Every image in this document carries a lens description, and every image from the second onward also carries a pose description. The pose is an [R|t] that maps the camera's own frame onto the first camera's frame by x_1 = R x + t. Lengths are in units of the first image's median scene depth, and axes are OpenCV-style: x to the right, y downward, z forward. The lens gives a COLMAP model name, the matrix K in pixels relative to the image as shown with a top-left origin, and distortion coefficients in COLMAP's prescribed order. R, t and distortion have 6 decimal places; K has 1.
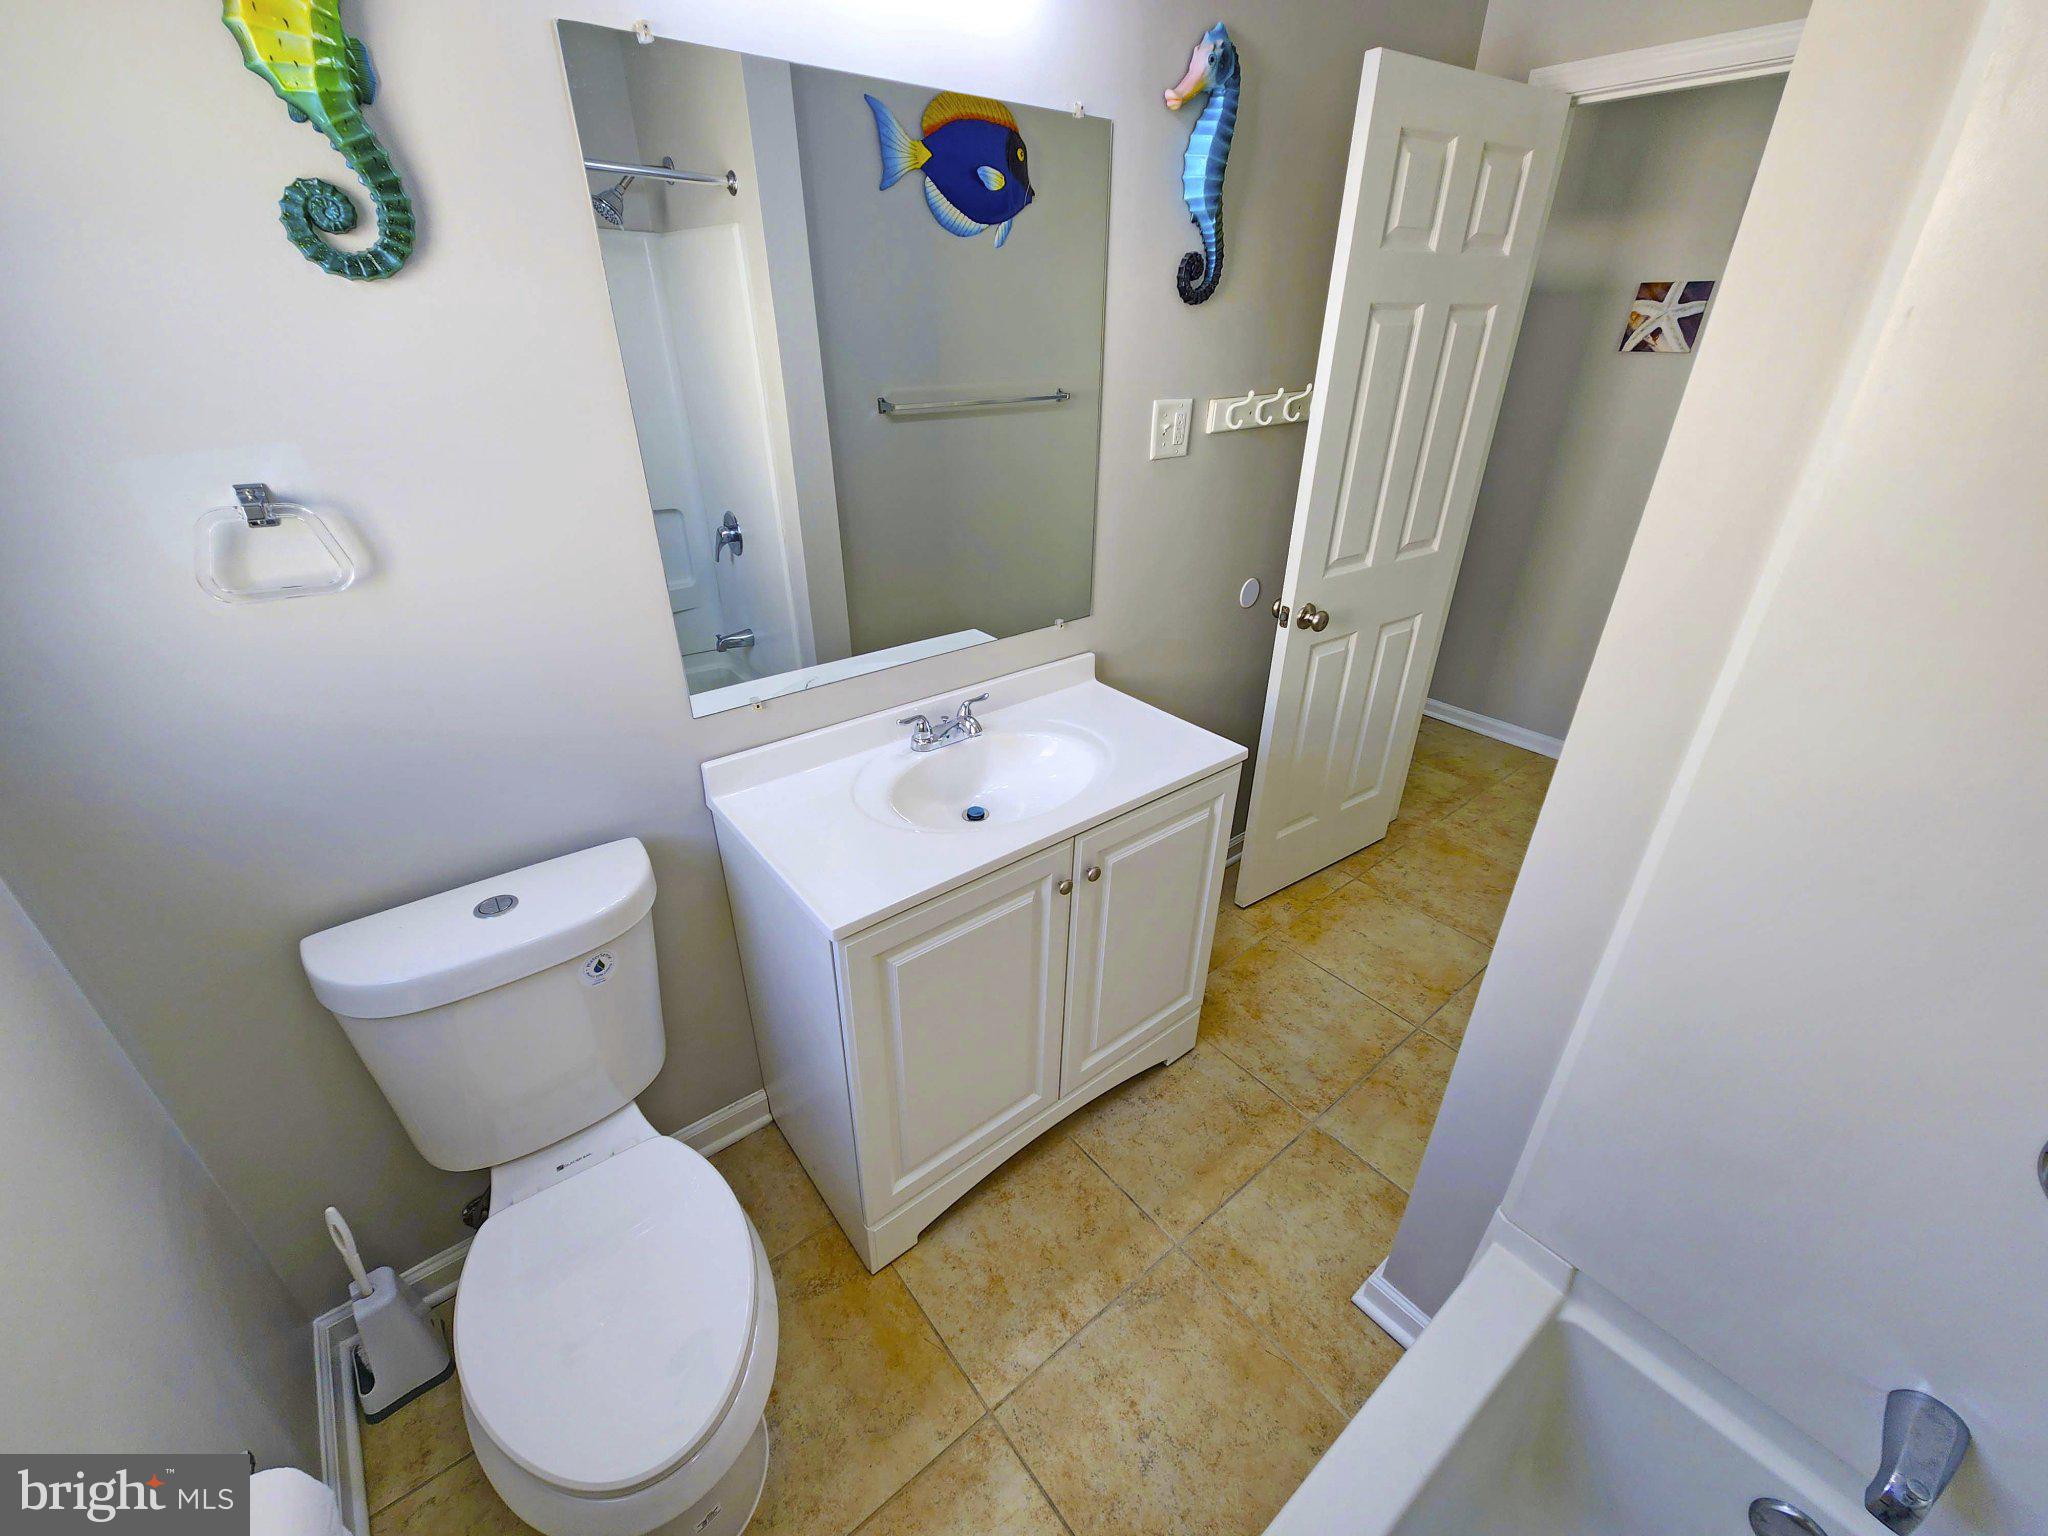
lens RADIAL K [[835.0, 0, 1009.6], [0, 835.0, 763.2], [0, 0, 1]] dist [0.002629, -0.000554]
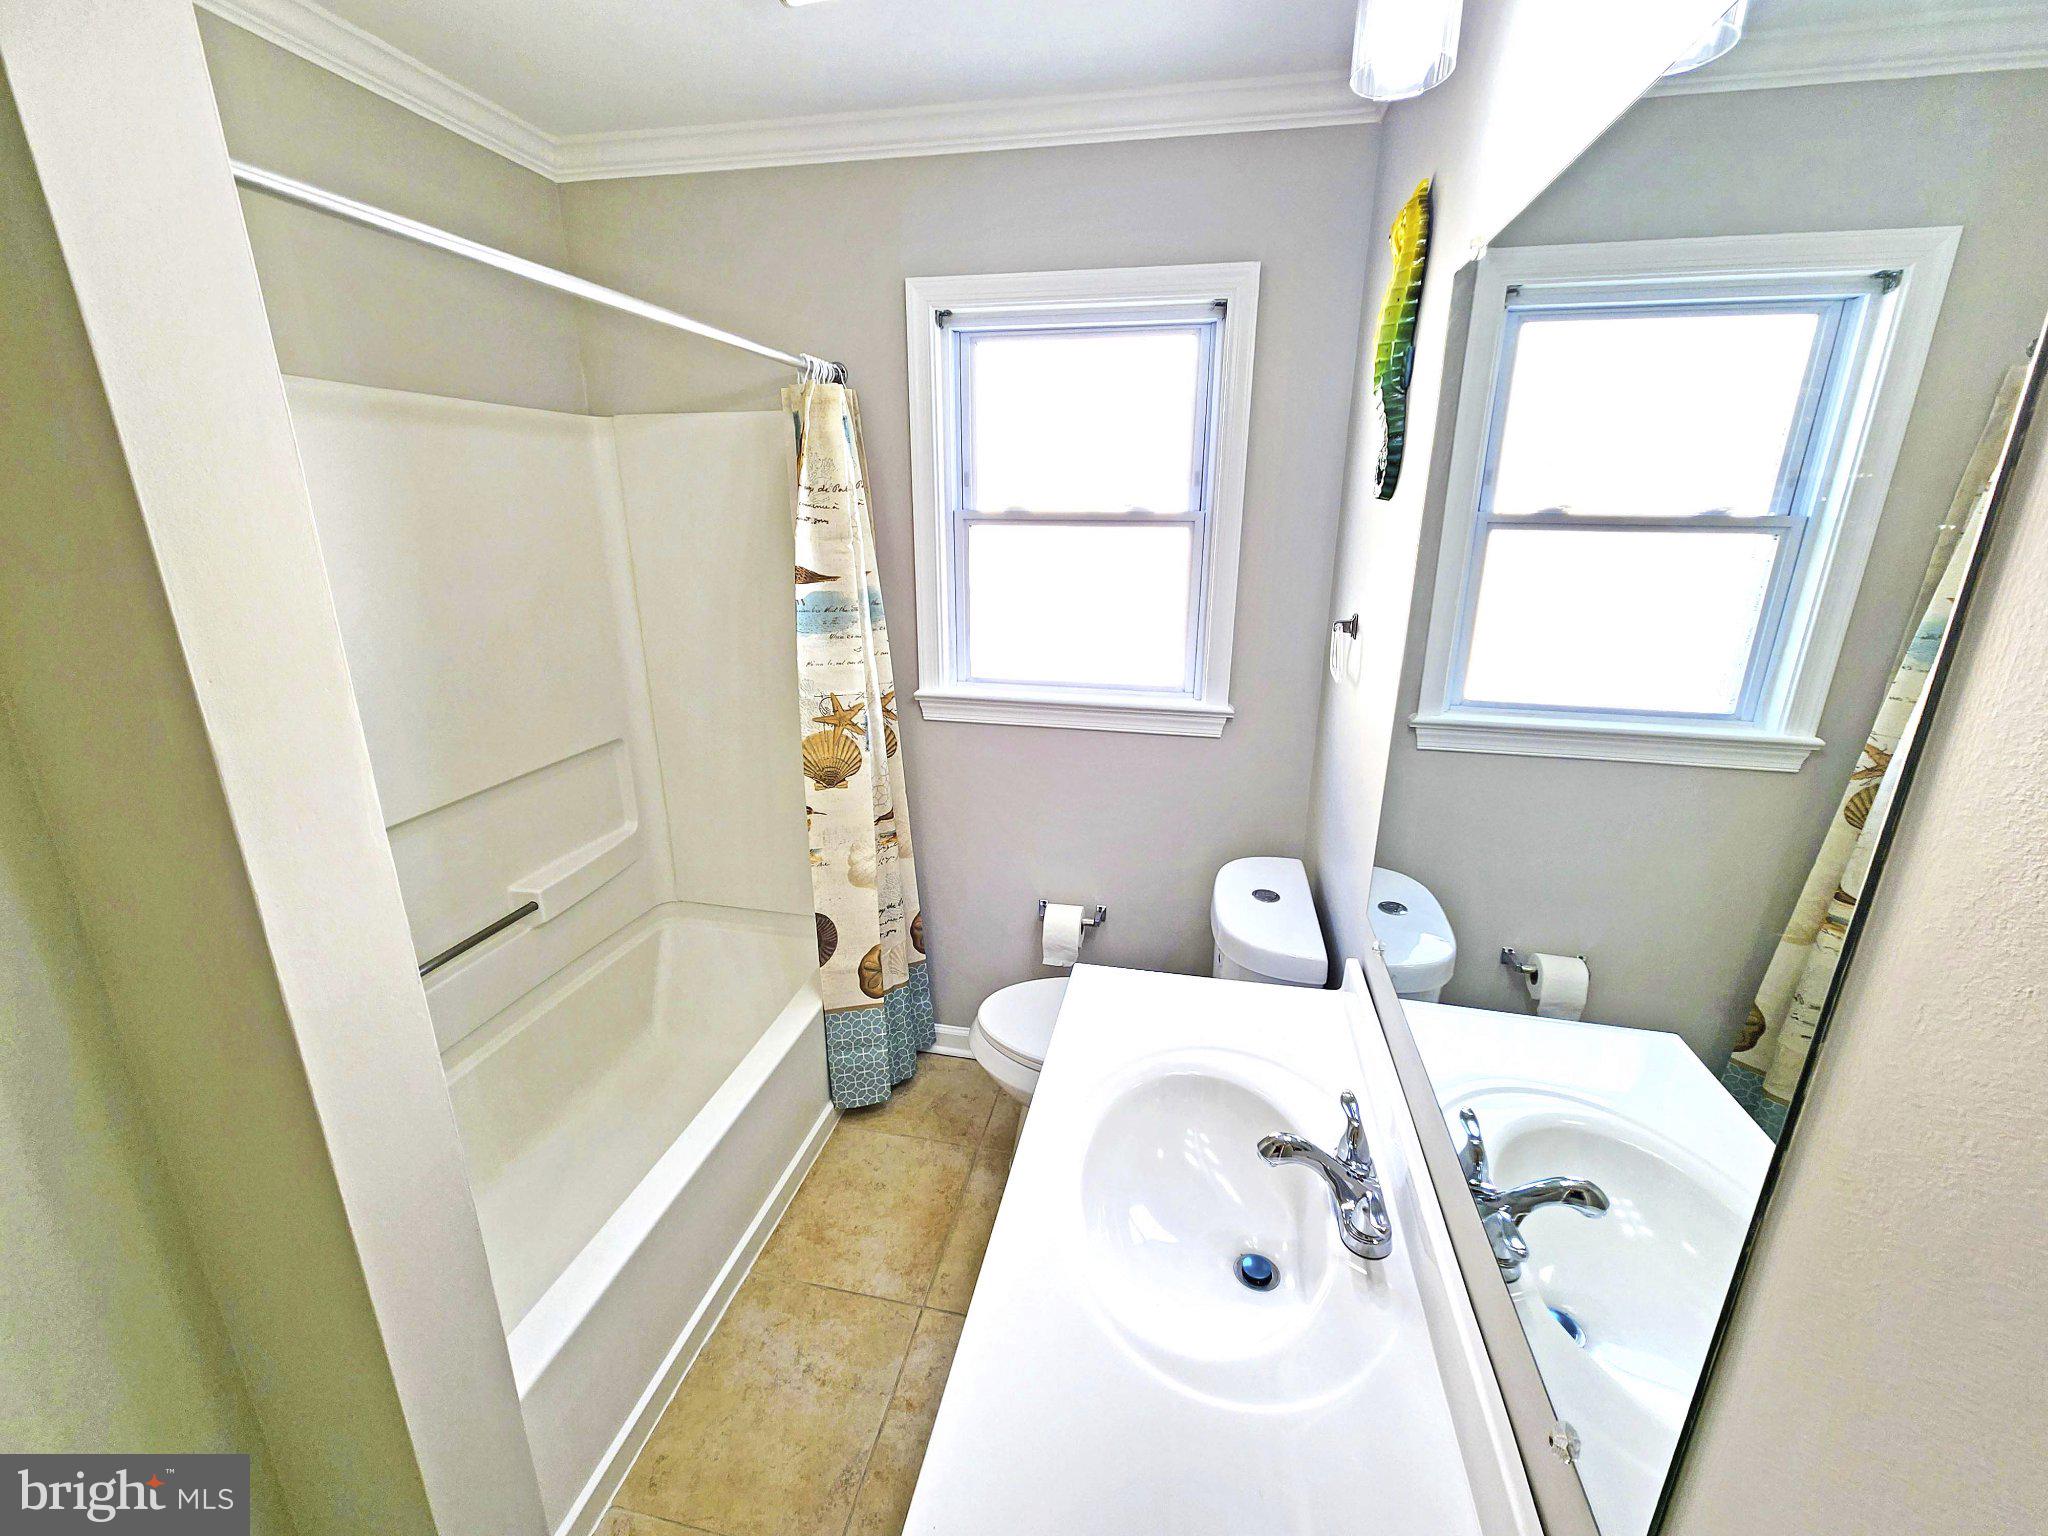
lens RADIAL K [[835.0, 0, 1009.6], [0, 835.0, 763.2], [0, 0, 1]] dist [0.002629, -0.000554]
pose [[-0.776907, 0.178567, -0.603763, 0.488422], [-0.301424, 0.736419, 0.605665, -0.637084], [0.552774, 0.652534, -0.518305, 1.173924]]
